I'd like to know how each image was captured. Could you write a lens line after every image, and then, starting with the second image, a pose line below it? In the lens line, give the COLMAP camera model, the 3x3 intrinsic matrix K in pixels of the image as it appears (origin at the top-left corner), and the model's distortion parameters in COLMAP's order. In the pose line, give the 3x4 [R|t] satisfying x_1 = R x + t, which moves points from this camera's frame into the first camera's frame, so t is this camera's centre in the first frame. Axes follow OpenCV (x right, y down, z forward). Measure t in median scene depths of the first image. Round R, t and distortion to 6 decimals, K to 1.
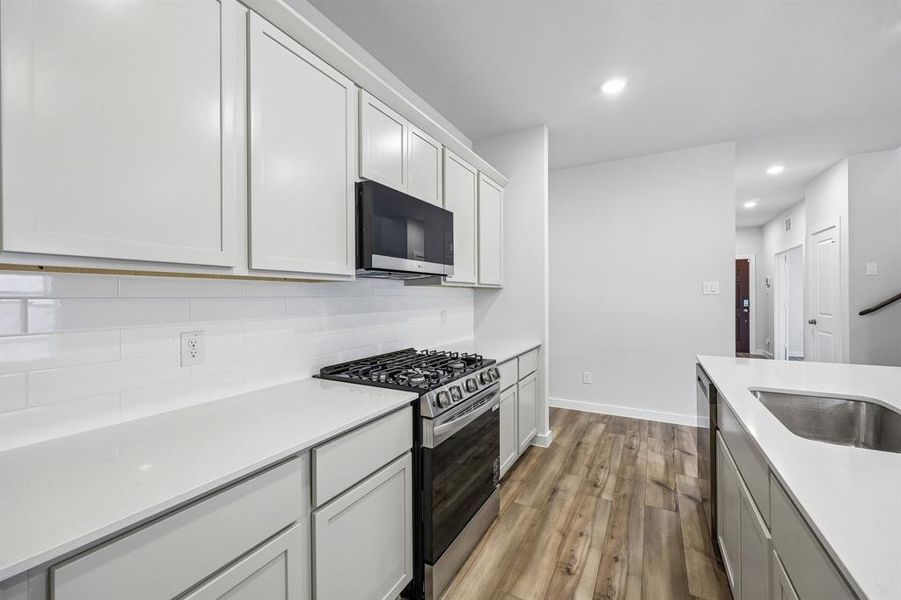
lens RADIAL K [[370.4, 0, 452.8], [0, 370.4, 293.7], [0, 0, 1]] dist [0.011018, -0.000080]
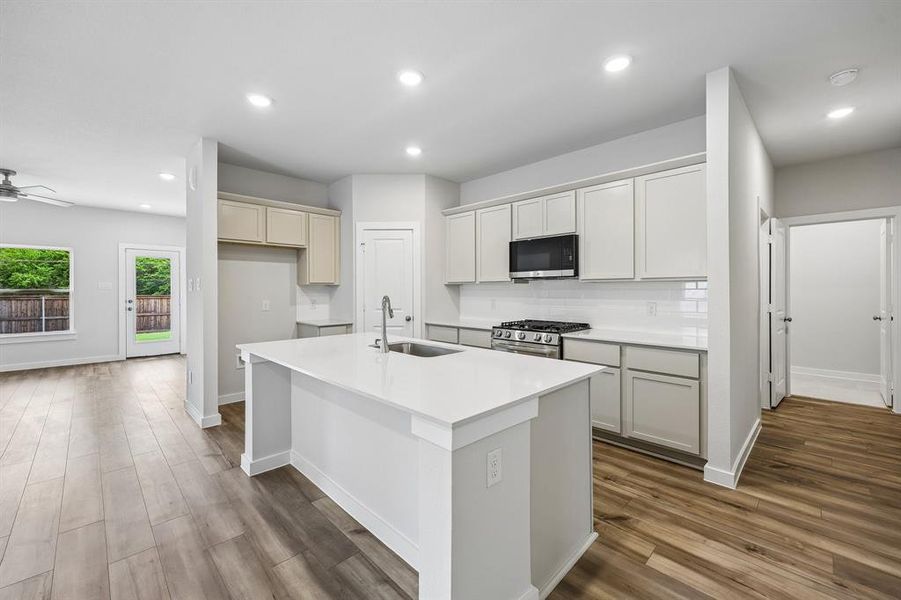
lens RADIAL K [[368.4, 0, 450.4], [0, 368.4, 287.4], [0, 0, 1]] dist [0.000823, -0.000015]
pose [[-0.294626, 0.001099, -0.955612, 1.588085], [0.009491, 0.999953, -0.001776, -0.005393], [0.955566, -0.009593, -0.294623, 0.970450]]
